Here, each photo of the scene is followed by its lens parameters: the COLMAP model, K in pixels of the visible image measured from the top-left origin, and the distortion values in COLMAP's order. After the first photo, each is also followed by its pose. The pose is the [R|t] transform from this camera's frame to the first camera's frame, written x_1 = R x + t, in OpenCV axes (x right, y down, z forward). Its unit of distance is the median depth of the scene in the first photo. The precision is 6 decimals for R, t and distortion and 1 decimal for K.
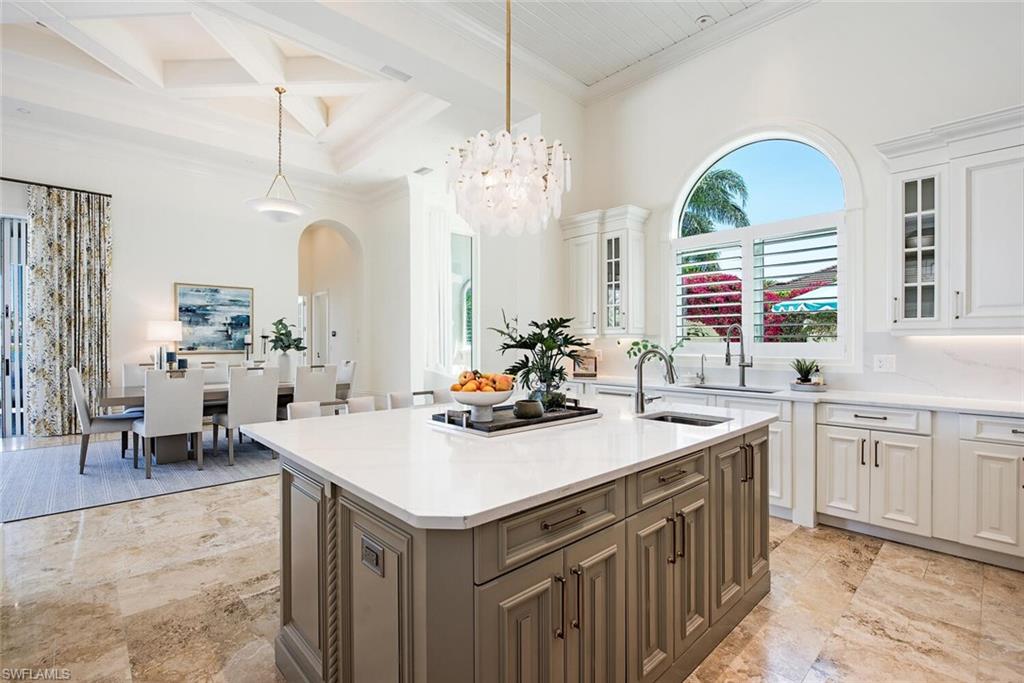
lens RADIAL K [[469.6, 0, 511.2], [0, 469.6, 342.9], [0, 0, 1]] dist [0.001498, 0.000140]
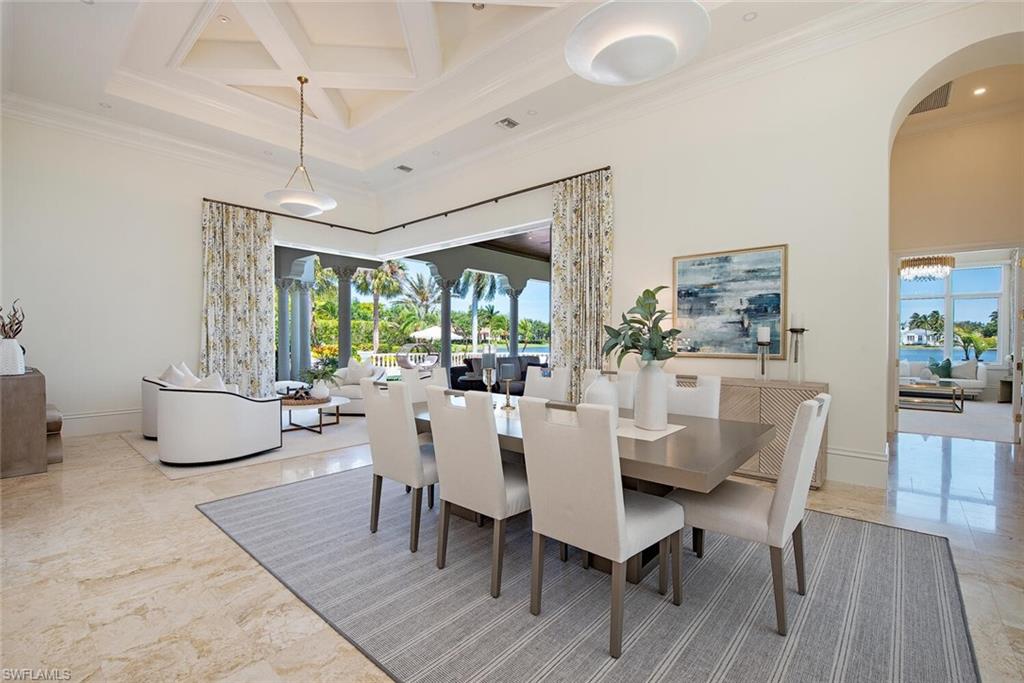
lens RADIAL K [[447.9, 0, 511.3], [0, 447.9, 343.0], [0, 0, 1]] dist [-0.018144, -0.000151]
pose [[0.087244, 0.010264, -0.996134, -0.051853], [-0.004655, 0.999940, 0.009896, -0.002244], [0.996176, 0.003774, 0.087287, 0.664820]]
